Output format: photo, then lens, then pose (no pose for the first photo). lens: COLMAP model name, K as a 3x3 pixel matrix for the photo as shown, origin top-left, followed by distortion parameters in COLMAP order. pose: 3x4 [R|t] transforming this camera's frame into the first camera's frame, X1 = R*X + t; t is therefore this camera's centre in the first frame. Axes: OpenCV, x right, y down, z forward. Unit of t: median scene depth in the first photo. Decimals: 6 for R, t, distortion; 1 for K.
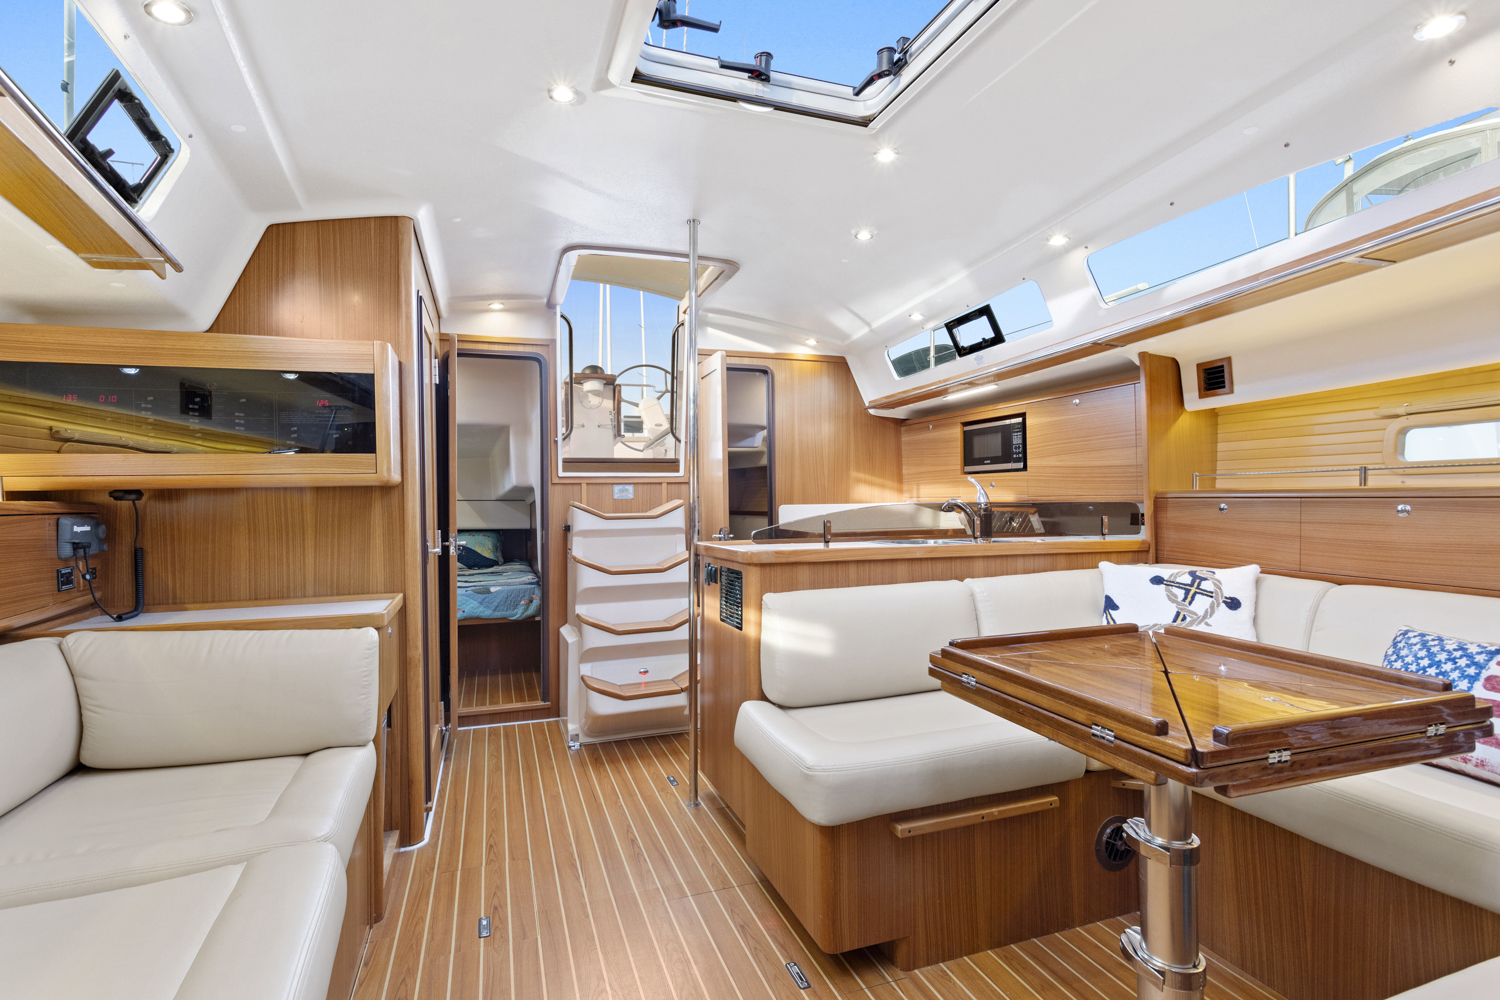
lens RADIAL K [[708.0, 0, 731.6], [0, 708.0, 498.9], [0, 0, 1]] dist [-0.012929, 0.012008]
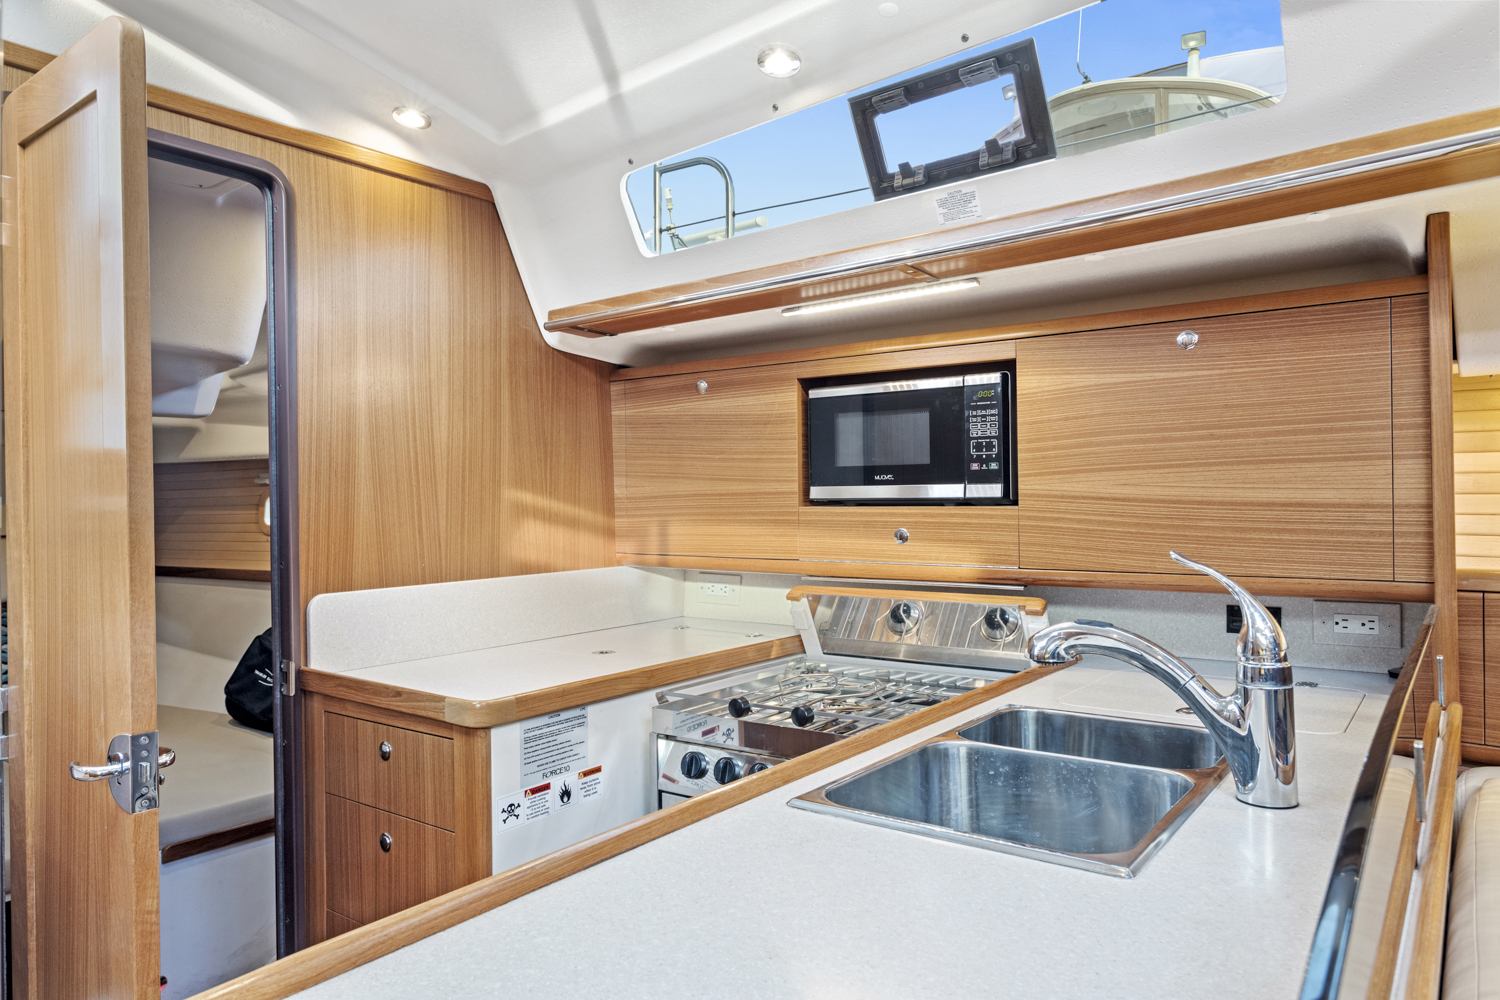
lens RADIAL K [[977.5, 0, 721.6], [0, 977.5, 506.6], [0, 0, 1]] dist [0.004892, 0.000025]
pose [[0.835333, -0.006453, 0.549706, -0.026383], [0.002026, 0.999960, 0.008661, -0.038962], [-0.549740, -0.006121, 0.835313, 0.552353]]
